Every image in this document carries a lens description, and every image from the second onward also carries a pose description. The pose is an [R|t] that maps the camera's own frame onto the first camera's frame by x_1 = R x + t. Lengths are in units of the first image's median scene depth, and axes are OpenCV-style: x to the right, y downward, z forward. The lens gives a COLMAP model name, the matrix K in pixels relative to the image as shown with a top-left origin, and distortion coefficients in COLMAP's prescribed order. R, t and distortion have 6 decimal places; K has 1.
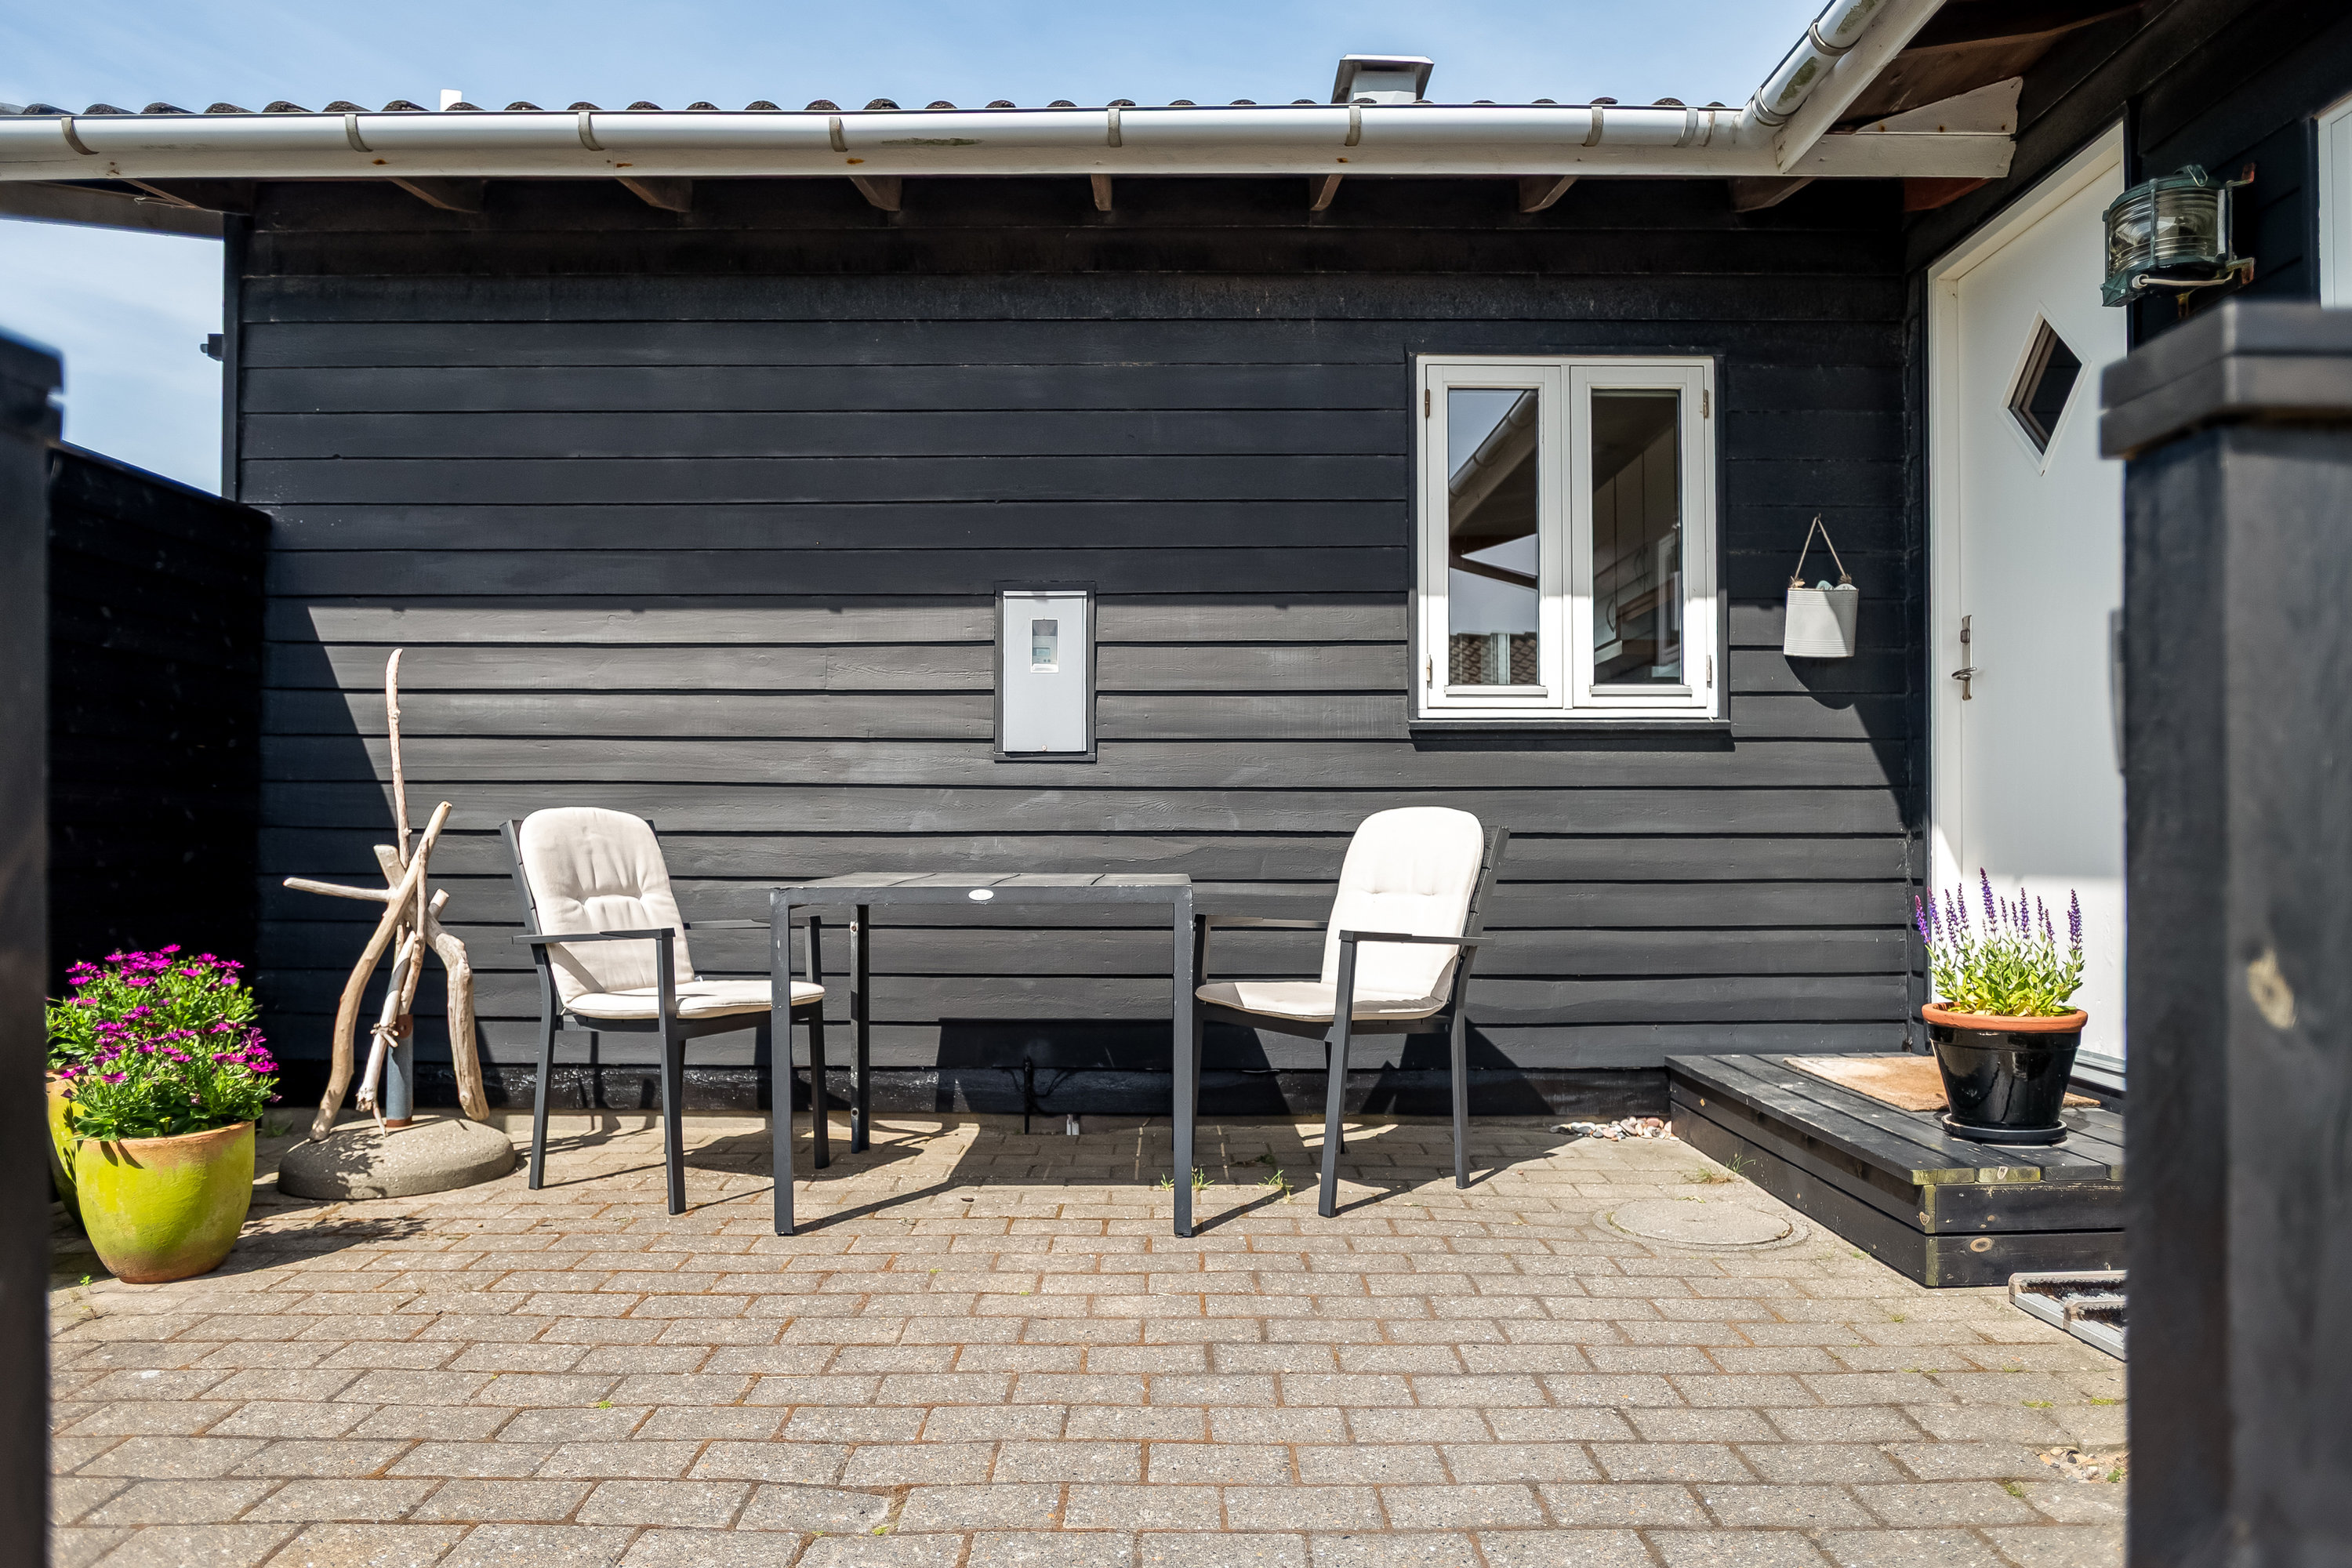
lens RADIAL K [[1604.5, 0, 1184.2], [0, 1604.5, 809.8], [0, 0, 1]] dist [-0.031265, 0.014784]
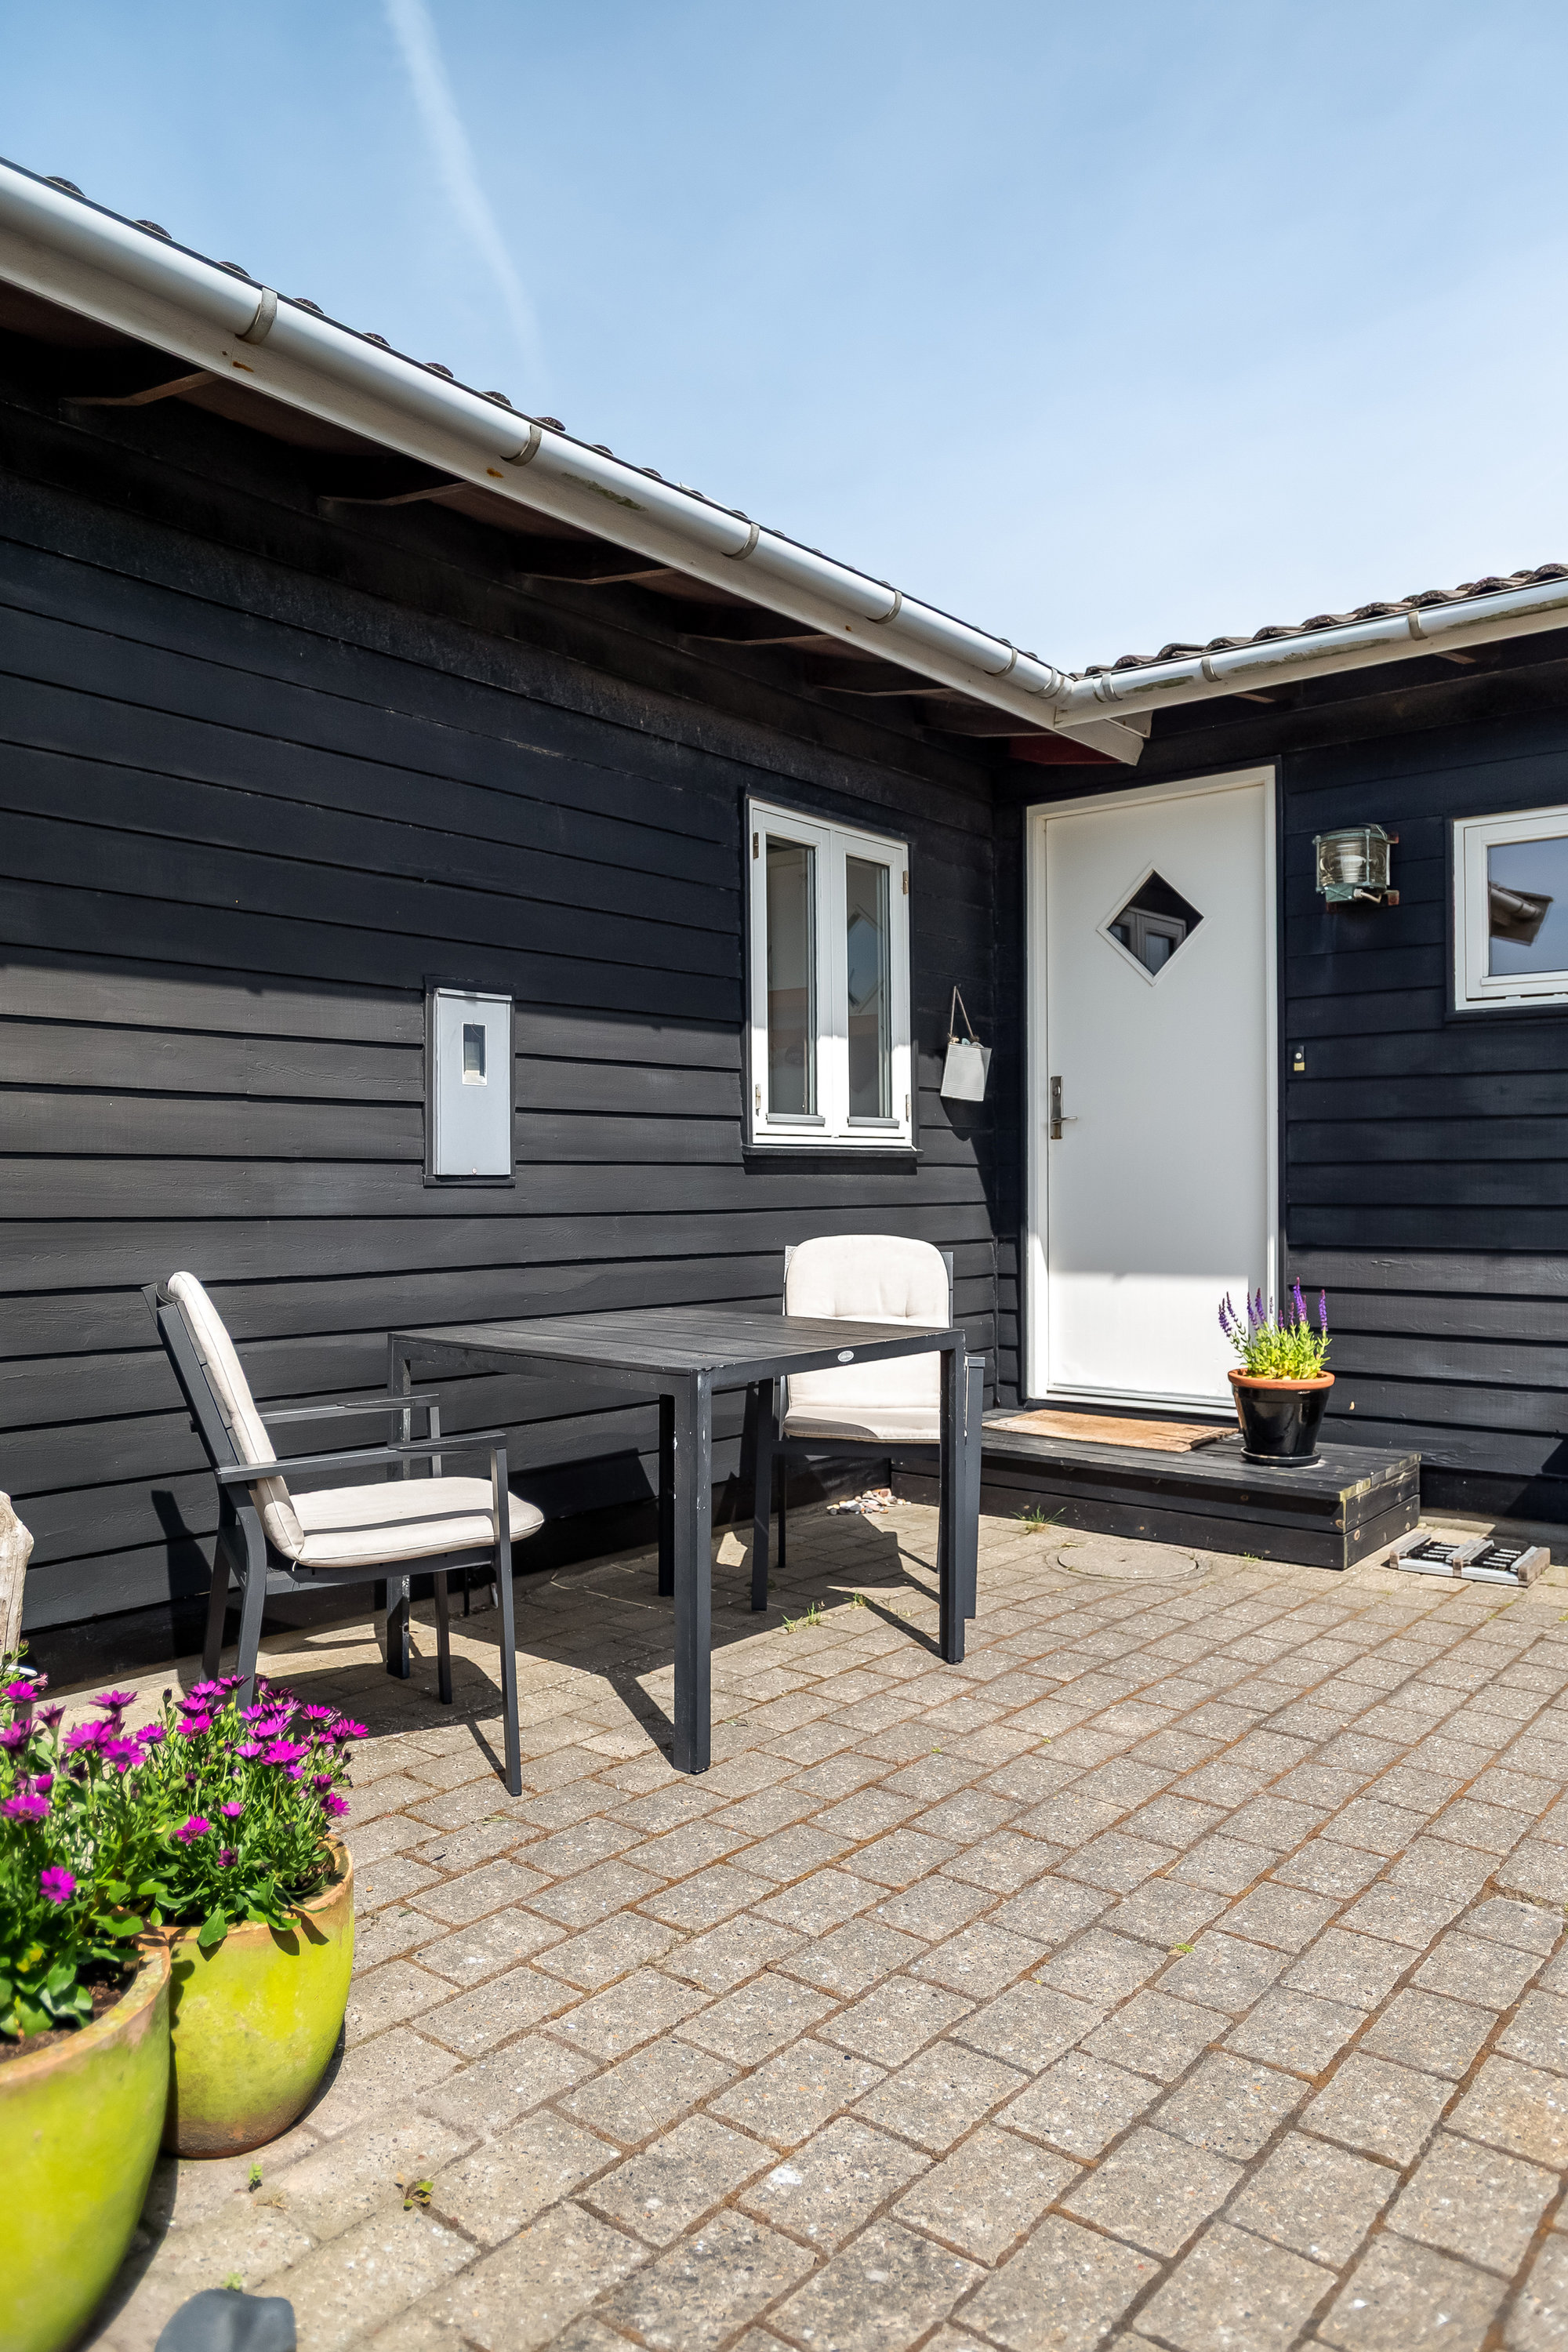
lens RADIAL K [[1604.5, 0, 793.6], [0, 1604.5, 1160.4], [0, 0, 1]] dist [-0.031265, 0.014784]
pose [[0.626905, 0.006831, 0.779066, -0.659036], [-0.012607, 0.999920, 0.001377, -0.047790], [-0.778994, -0.010685, 0.626941, 0.314943]]
